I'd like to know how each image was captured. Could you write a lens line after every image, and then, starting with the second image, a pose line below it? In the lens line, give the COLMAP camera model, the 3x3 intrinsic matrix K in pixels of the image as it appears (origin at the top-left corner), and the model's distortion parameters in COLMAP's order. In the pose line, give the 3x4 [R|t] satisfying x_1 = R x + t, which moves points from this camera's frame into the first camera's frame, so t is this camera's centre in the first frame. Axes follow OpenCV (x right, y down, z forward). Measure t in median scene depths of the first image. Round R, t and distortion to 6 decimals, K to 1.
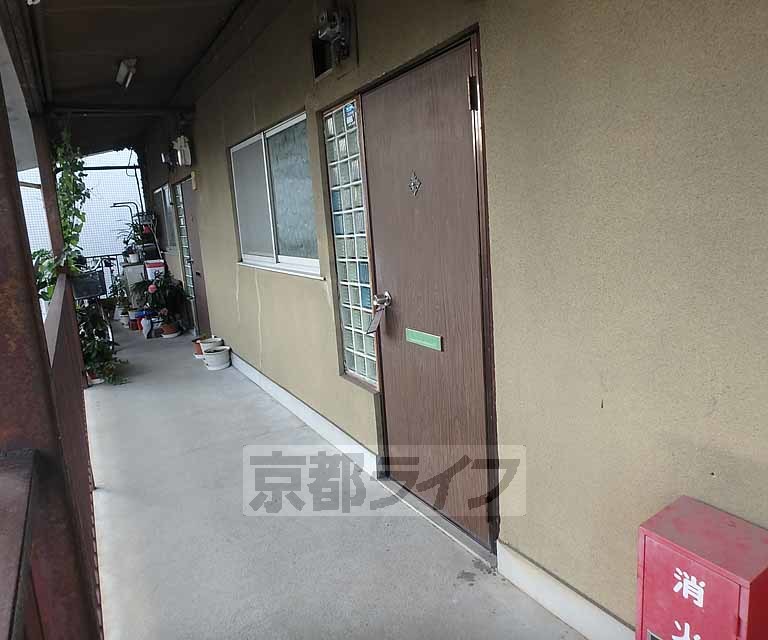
lens RADIAL K [[542.4, 0, 397.7], [0, 542.4, 305.7], [0, 0, 1]] dist [-0.037792, 0.015577]
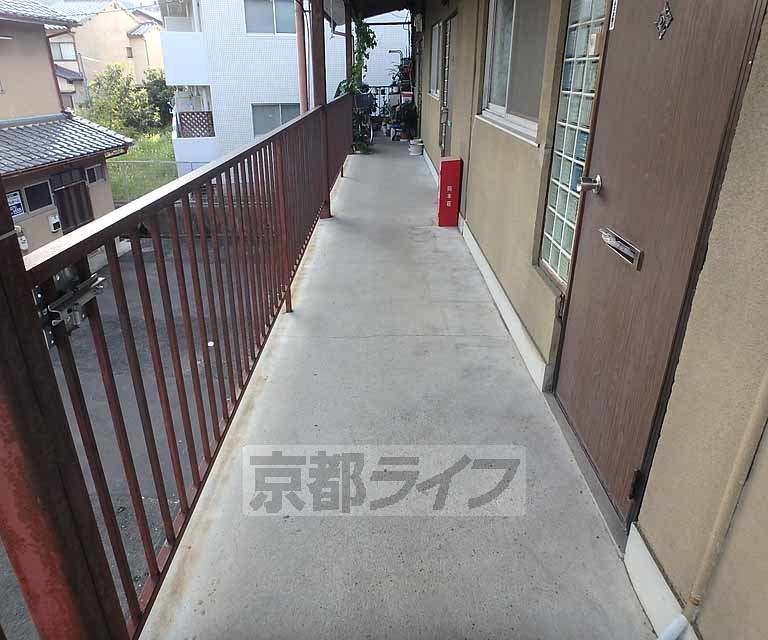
lens RADIAL K [[542.4, 0, 376.5], [0, 542.4, 316.7], [0, 0, 1]] dist [-0.037792, 0.015577]
pose [[0.847948, 0.277984, -0.451342, 0.362415], [-0.142627, 0.939709, 0.310813, 0.054884], [0.510531, -0.199180, 0.836472, -0.479910]]
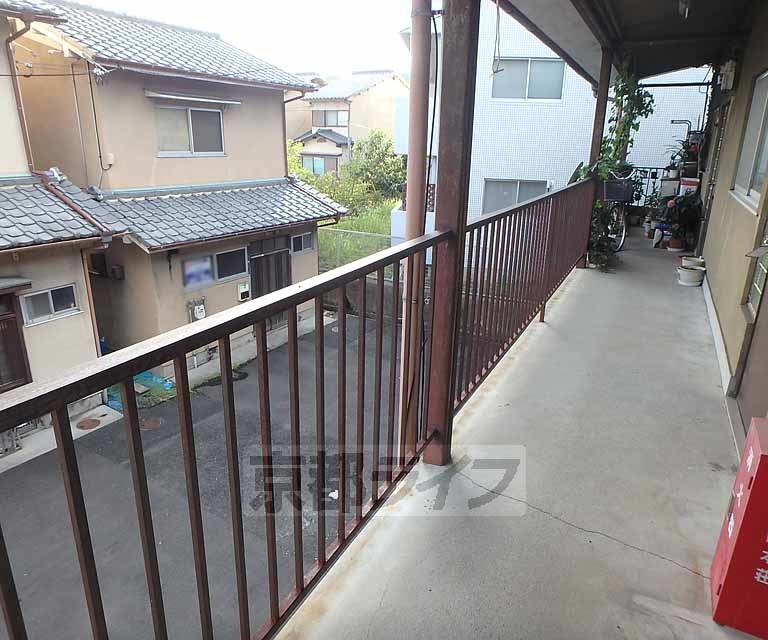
lens RADIAL K [[542.4, 0, 386.3], [0, 542.4, 316.0], [0, 0, 1]] dist [-0.037792, 0.015577]
pose [[0.528854, 0.337059, -0.778913, 0.148367], [-0.194469, 0.941466, 0.275363, -0.003950], [0.826133, 0.005848, 0.563445, -0.087844]]
